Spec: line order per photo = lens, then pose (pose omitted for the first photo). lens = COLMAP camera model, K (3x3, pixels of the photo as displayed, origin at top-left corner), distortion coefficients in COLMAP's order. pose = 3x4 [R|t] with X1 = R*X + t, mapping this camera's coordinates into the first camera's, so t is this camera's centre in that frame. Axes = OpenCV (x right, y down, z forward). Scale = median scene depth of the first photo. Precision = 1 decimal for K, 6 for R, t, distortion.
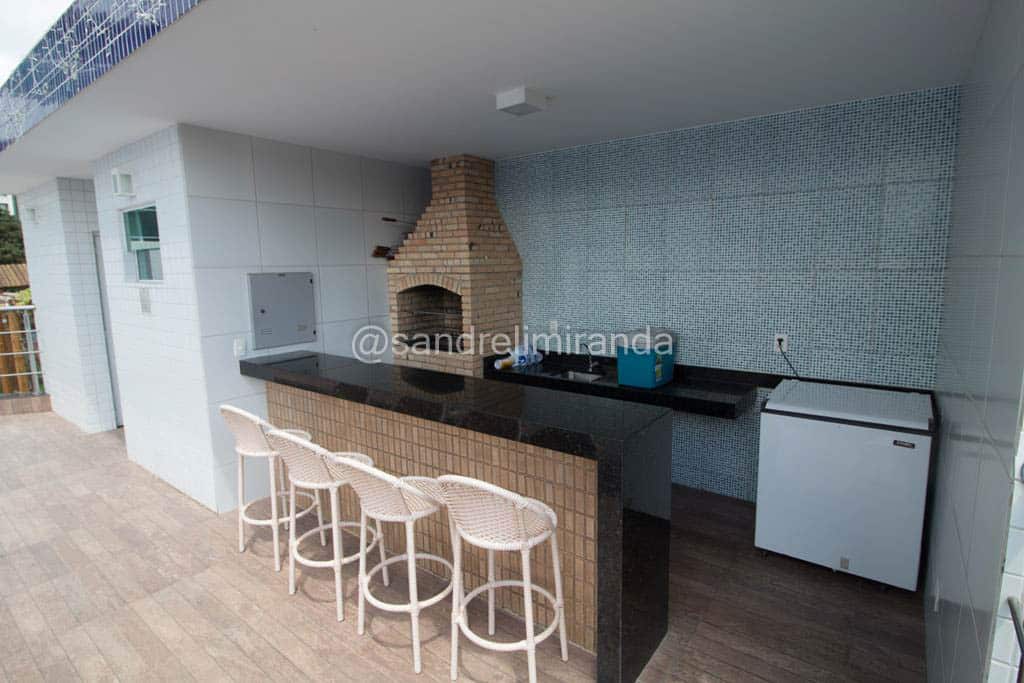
lens RADIAL K [[515.1, 0, 512.0], [0, 515.1, 341.5], [0, 0, 1]] dist [0.000165, -0.000380]
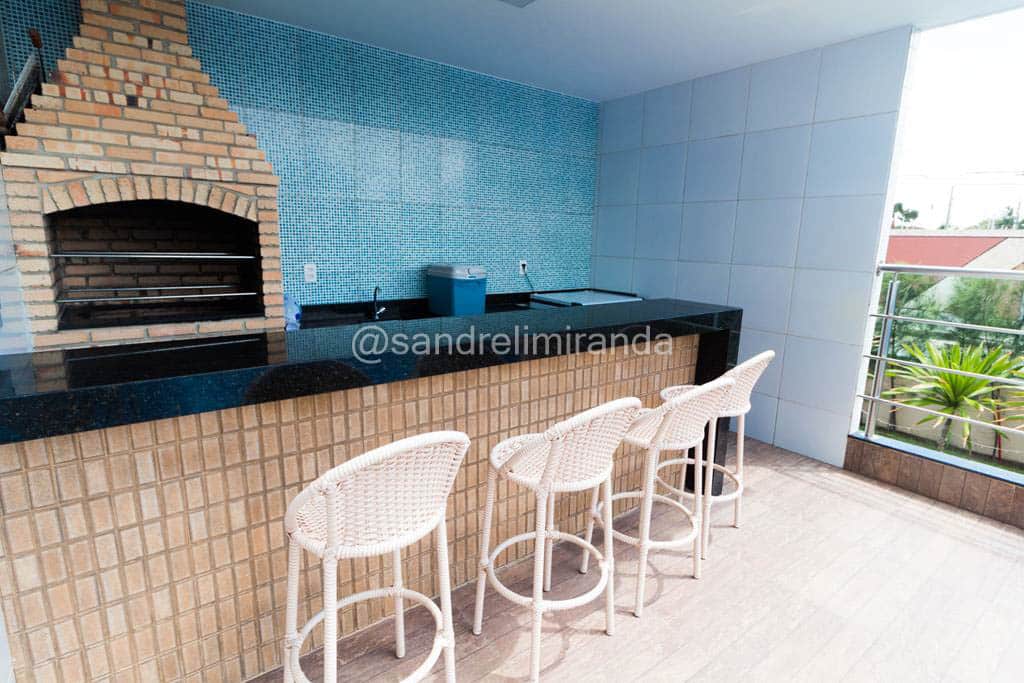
lens RADIAL K [[516.3, 0, 512.0], [0, 516.3, 341.5], [0, 0, 1]] dist [0.002951, 0.000098]
pose [[0.276495, -0.168771, 0.946080, -0.611386], [0.116395, 0.983092, 0.141357, -0.000744], [-0.953941, 0.071034, 0.291465, 0.533488]]
